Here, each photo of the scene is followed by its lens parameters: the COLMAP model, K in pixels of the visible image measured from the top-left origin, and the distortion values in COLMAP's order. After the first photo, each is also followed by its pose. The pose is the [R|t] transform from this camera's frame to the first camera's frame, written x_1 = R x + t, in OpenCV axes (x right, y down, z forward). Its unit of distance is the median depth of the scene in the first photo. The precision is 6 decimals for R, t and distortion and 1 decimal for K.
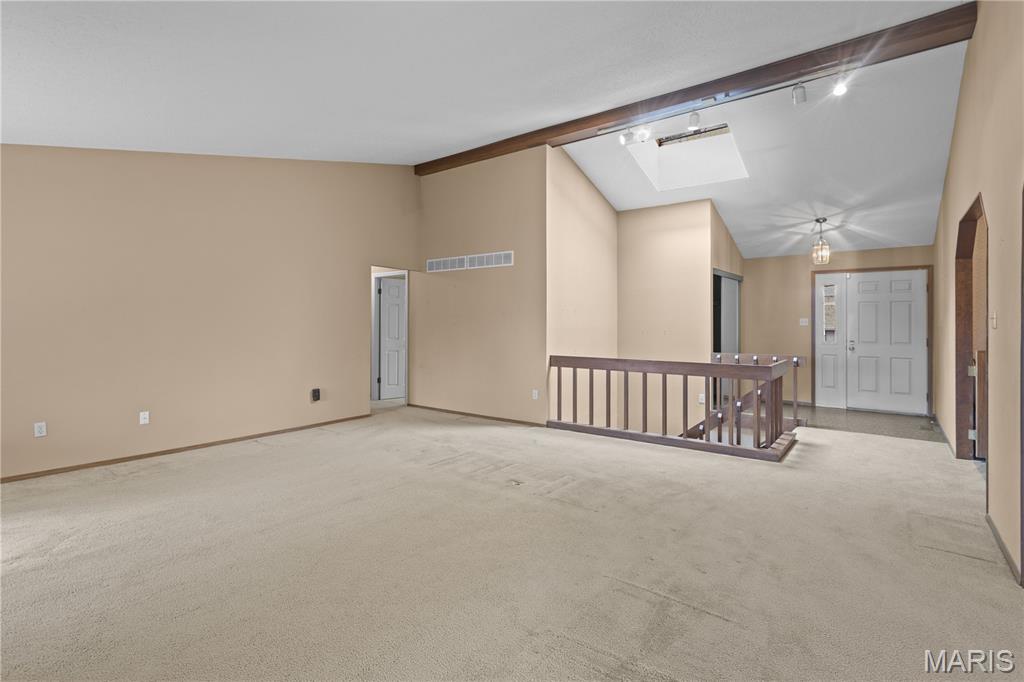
lens RADIAL K [[482.3, 0, 513.6], [0, 482.3, 324.5], [0, 0, 1]] dist [0.002882, 0.003189]
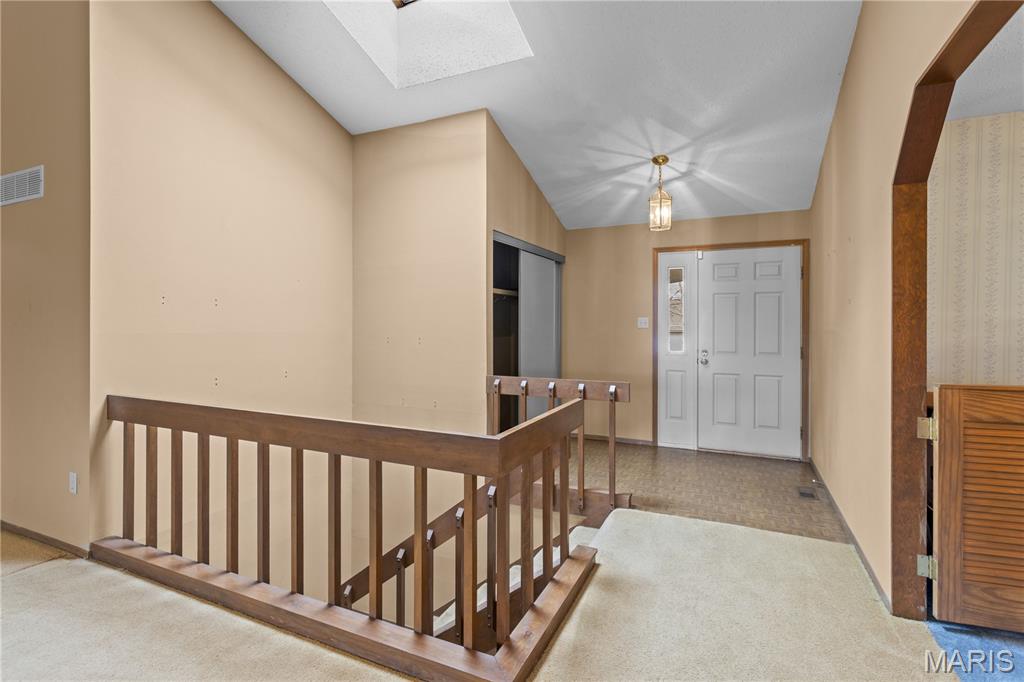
lens RADIAL K [[482.3, 0, 512.0], [0, 482.3, 331.1], [0, 0, 1]] dist [0.002882, 0.003189]
pose [[0.976391, -0.002984, 0.215989, 0.308941], [0.000929, 0.999953, 0.009615, -0.000227], [-0.216008, -0.009188, 0.976348, 0.423326]]
